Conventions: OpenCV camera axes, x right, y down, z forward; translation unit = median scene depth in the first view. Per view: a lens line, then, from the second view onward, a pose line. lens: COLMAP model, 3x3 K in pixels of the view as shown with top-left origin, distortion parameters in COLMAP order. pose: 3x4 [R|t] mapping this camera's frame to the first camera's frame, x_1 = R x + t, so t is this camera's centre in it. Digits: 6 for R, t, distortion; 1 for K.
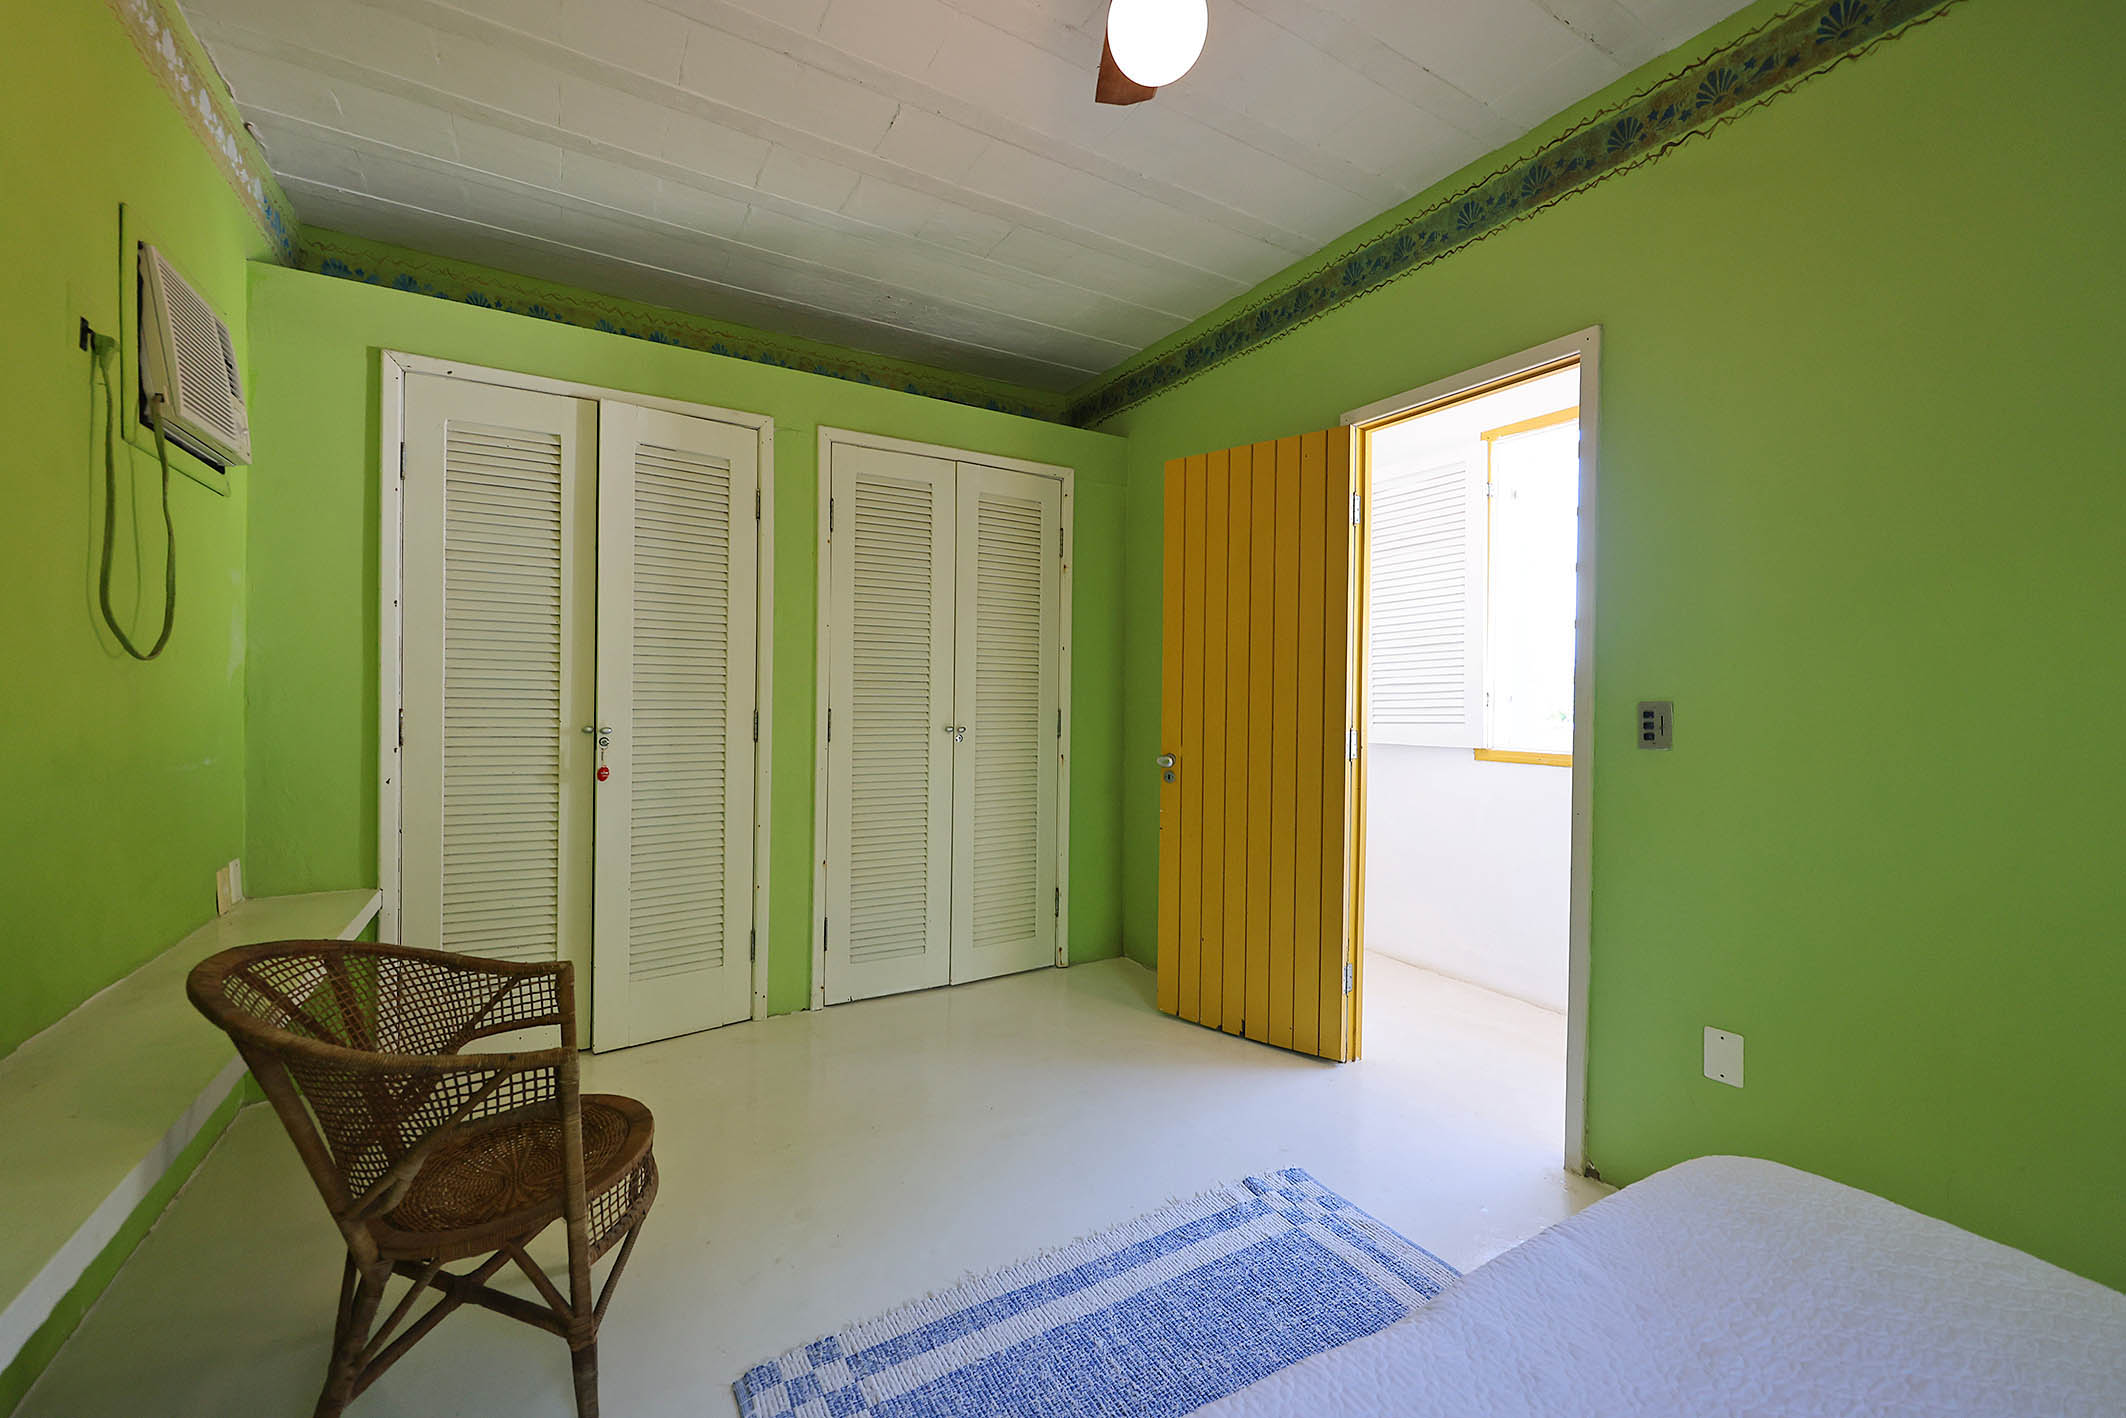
lens RADIAL K [[847.2, 0, 1050.6], [0, 847.2, 704.0], [0, 0, 1]] dist [0.000210, 0.000198]
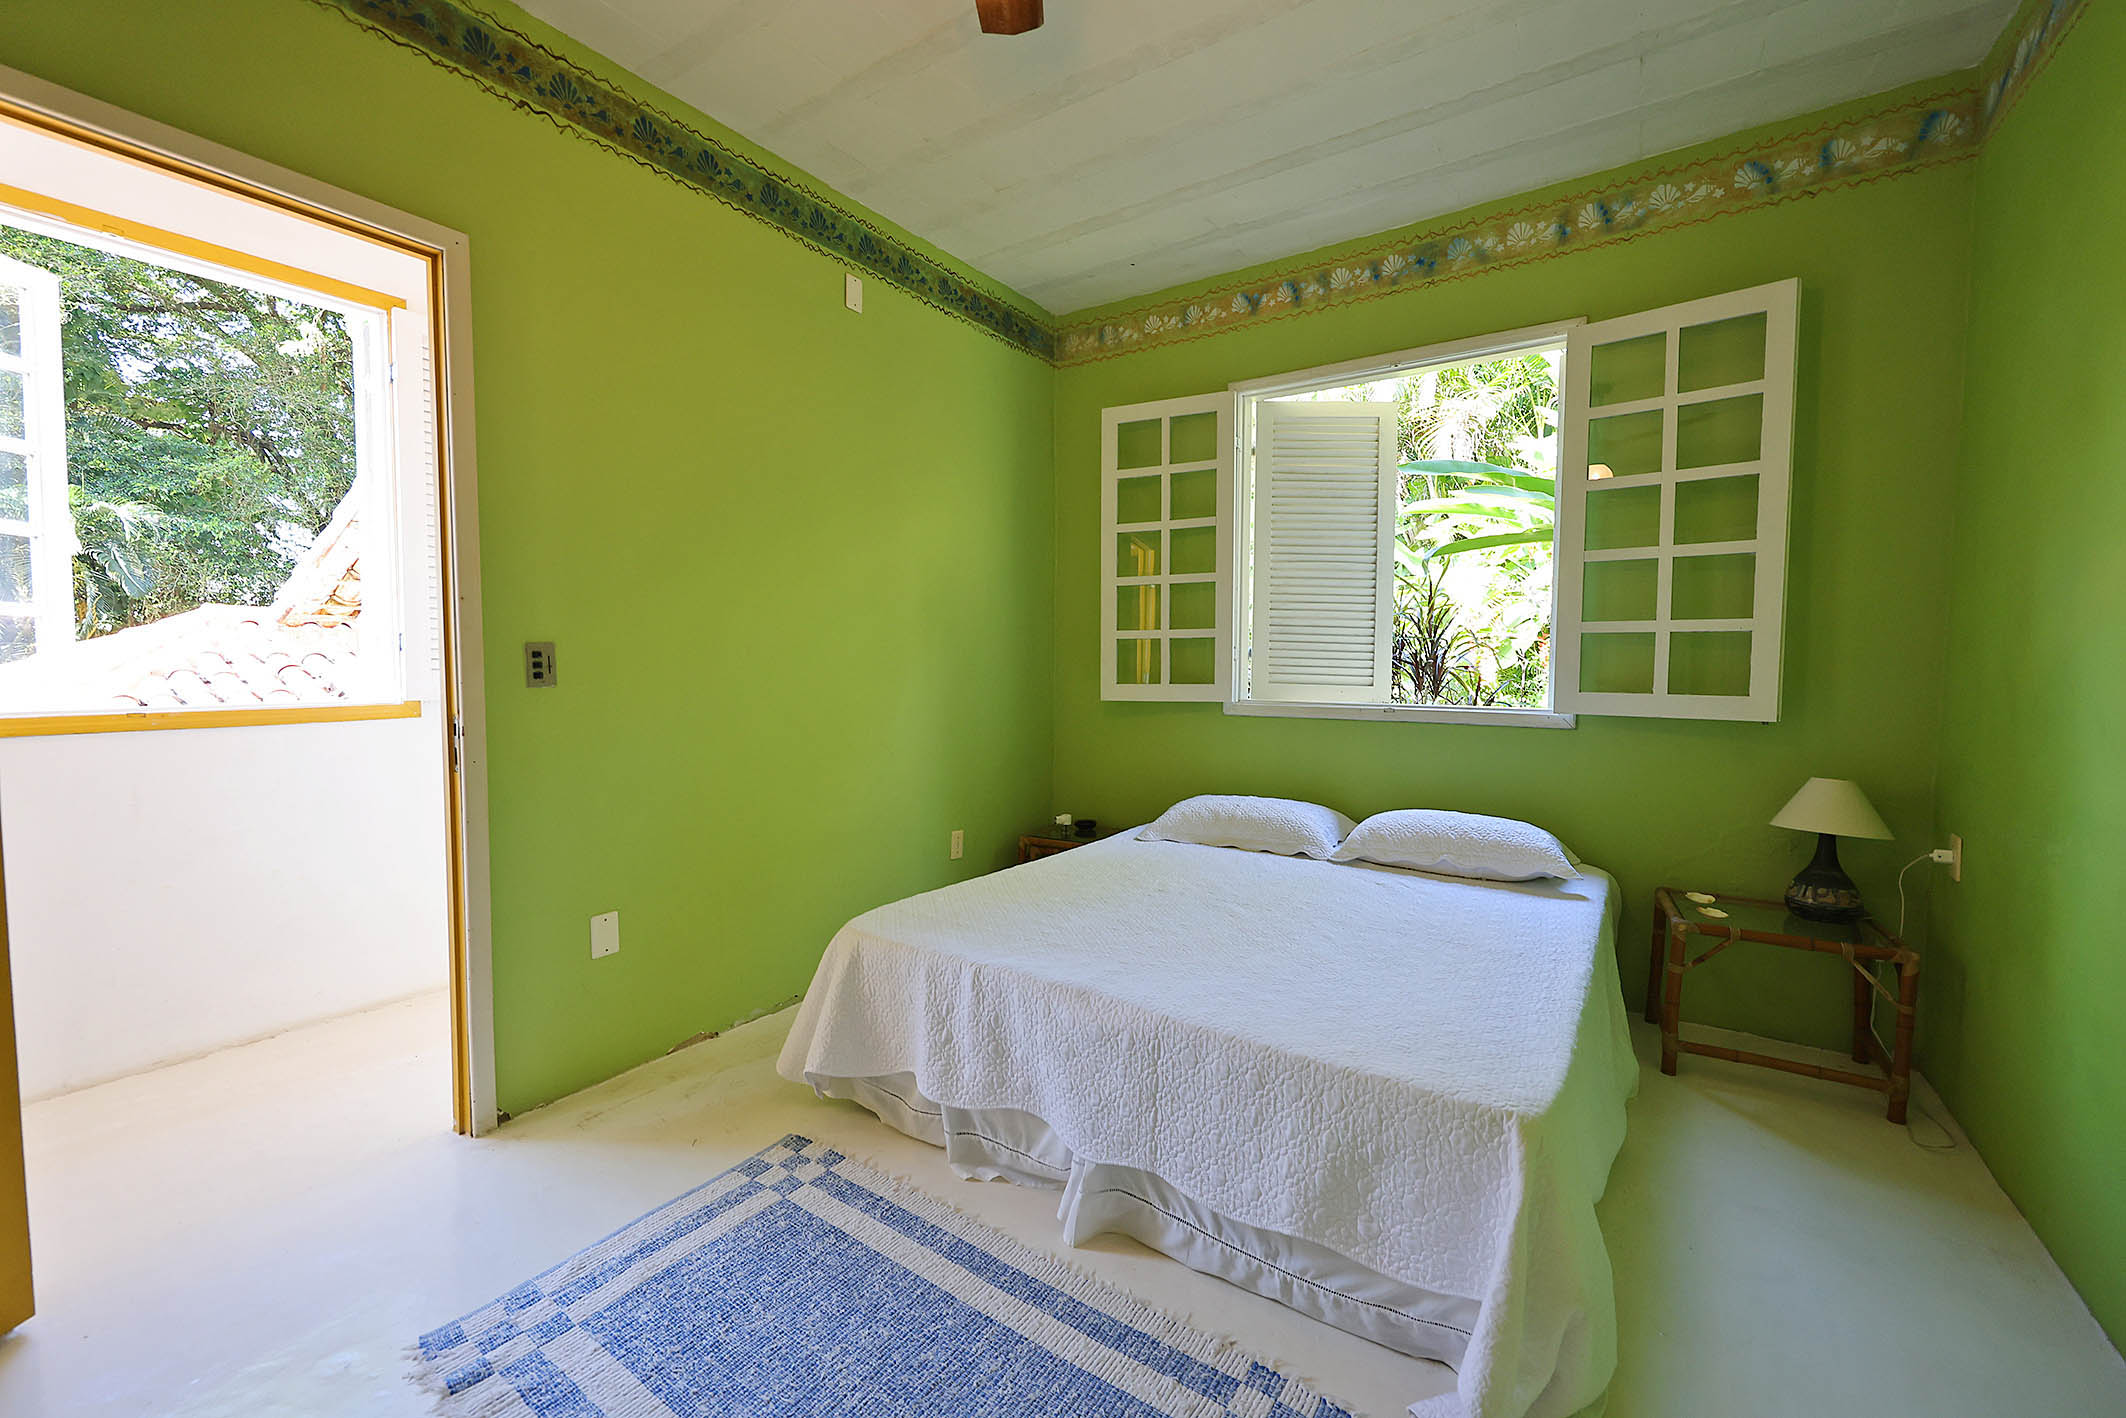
lens RADIAL K [[847.2, 0, 1050.6], [0, 847.2, 704.0], [0, 0, 1]] dist [0.000210, 0.000198]
pose [[-0.423204, -0.065192, 0.903686, -0.522772], [-0.001926, 0.997470, 0.071056, -0.002297], [-0.906032, 0.028330, -0.422259, 0.869504]]
